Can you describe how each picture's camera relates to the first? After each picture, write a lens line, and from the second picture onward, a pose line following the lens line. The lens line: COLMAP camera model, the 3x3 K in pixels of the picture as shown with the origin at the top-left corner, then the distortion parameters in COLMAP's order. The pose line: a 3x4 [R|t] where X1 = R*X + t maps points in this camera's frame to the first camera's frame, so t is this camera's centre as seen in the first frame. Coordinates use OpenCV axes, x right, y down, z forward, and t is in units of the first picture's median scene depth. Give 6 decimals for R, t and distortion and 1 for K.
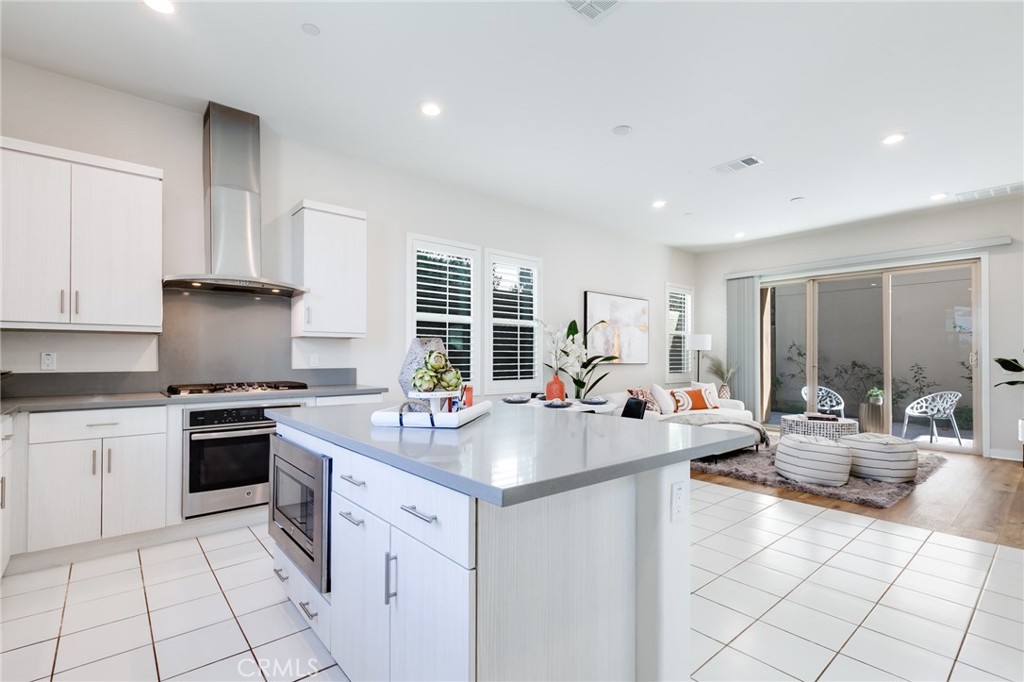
lens RADIAL K [[474.4, 0, 481.0], [0, 474.4, 353.5], [0, 0, 1]] dist [-0.001626, -0.000073]
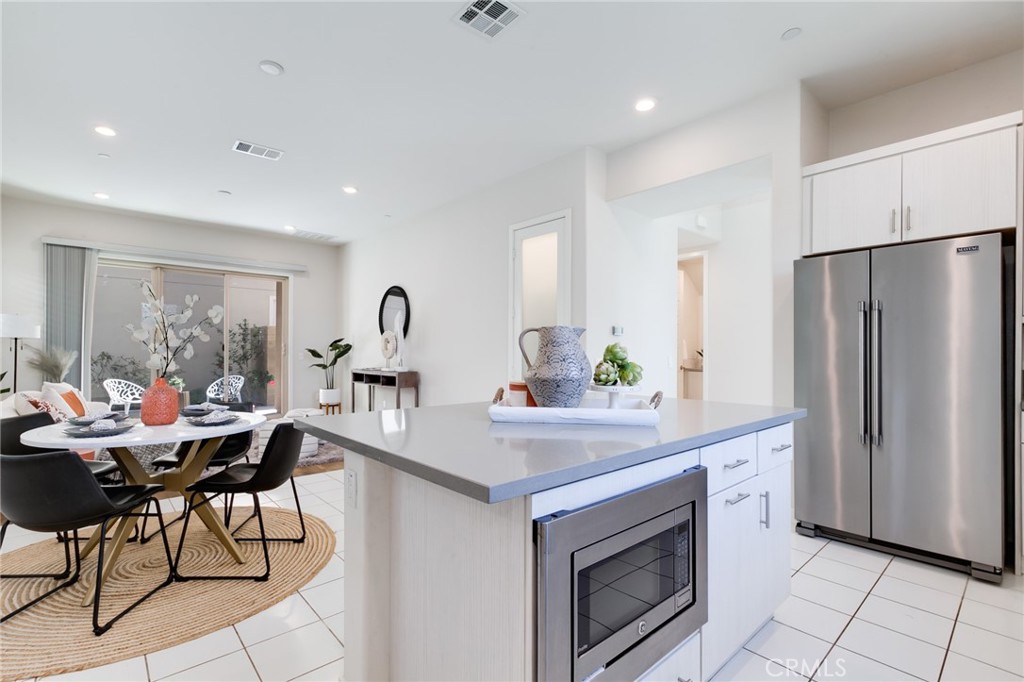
lens RADIAL K [[474.4, 0, 503.6], [0, 474.4, 344.8], [0, 0, 1]] dist [-0.001626, -0.000073]
pose [[-0.059580, 0.006454, 0.998203, -0.375691], [-0.009235, 0.999933, -0.007017, 0.001695], [-0.998181, -0.009636, -0.059516, 0.451680]]
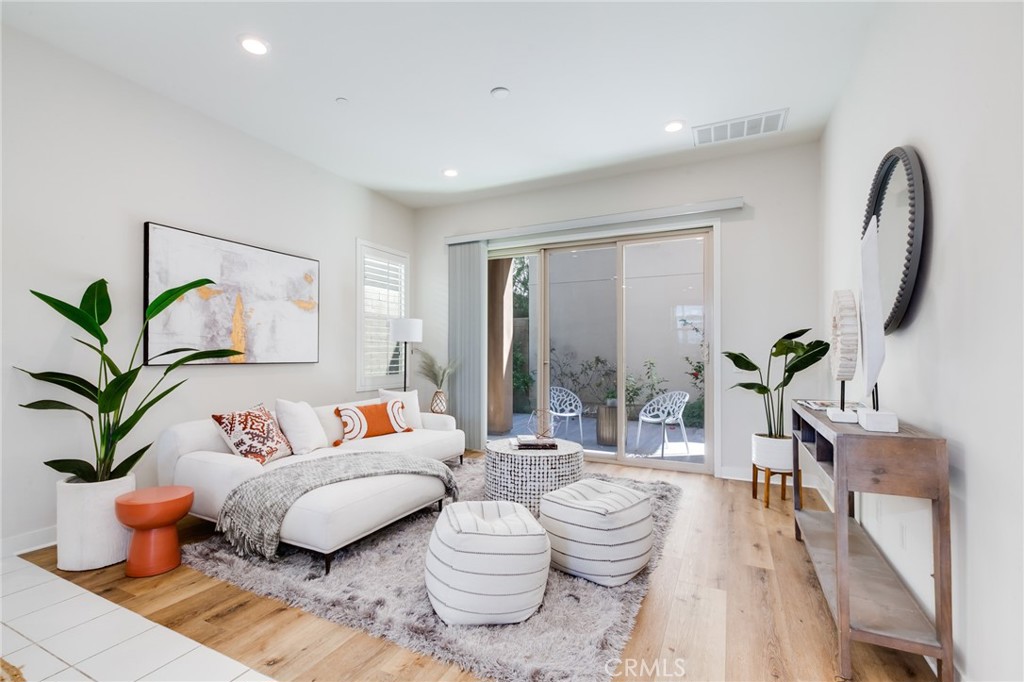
lens RADIAL K [[460.6, 0, 500.6], [0, 460.6, 353.5], [0, 0, 1]] dist [-0.021248, 0.000129]
pose [[0.908040, -0.001679, 0.418879, 0.414779], [-0.001586, 0.999971, 0.007447, 0.006276], [-0.418880, -0.007427, 0.908011, 0.455149]]
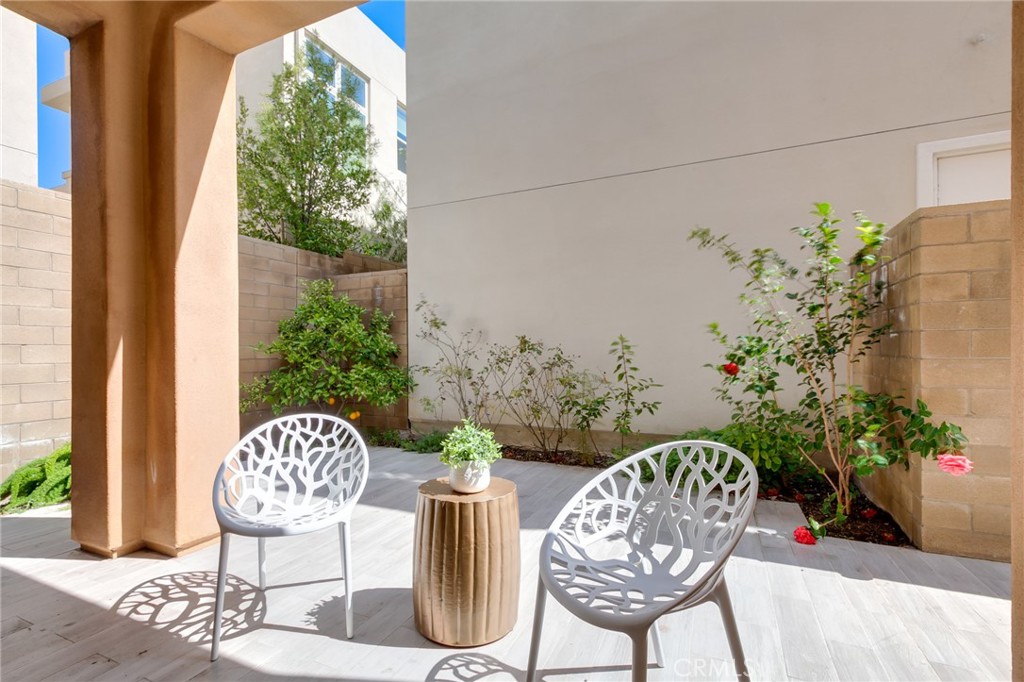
lens RADIAL K [[474.4, 0, 516.4], [0, 474.4, 347.6], [0, 0, 1]] dist [-0.001626, -0.000073]
pose [[0.884293, -0.006358, 0.466889, 1.015147], [0.006503, 0.999978, 0.001301, 0.047277], [-0.466887, 0.001886, 0.884315, 1.058754]]
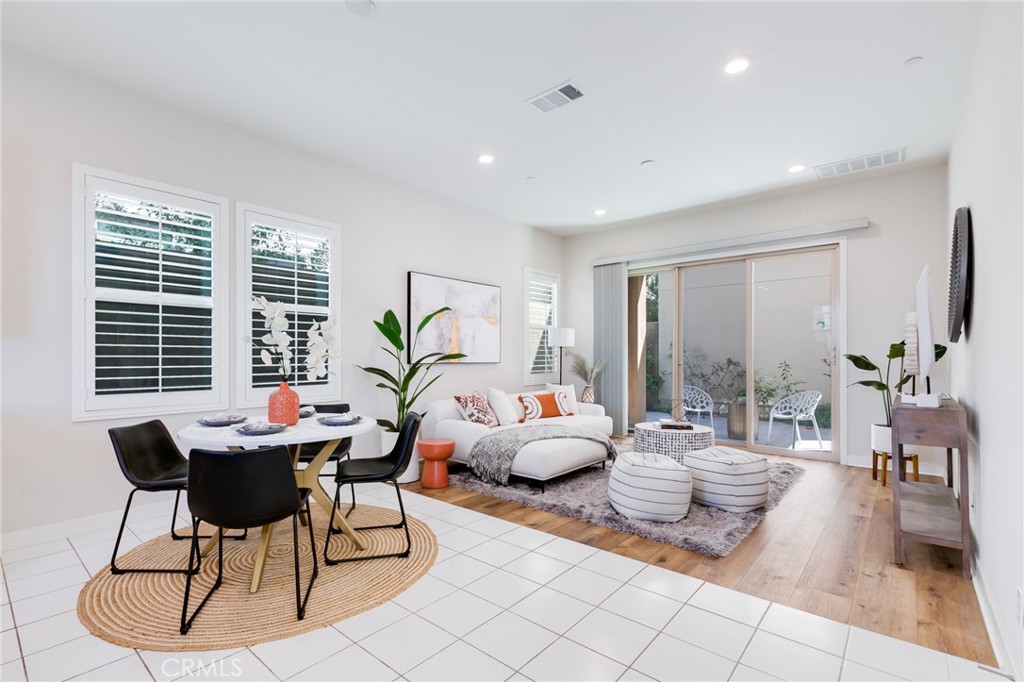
lens RADIAL K [[474.4, 0, 491.3], [0, 474.4, 356.2], [0, 0, 1]] dist [-0.001626, -0.000073]
pose [[0.985388, -0.003621, 0.170289, 0.252965], [0.001986, 0.999950, 0.009771, 0.002329], [-0.170316, -0.009290, 0.985346, 0.226273]]
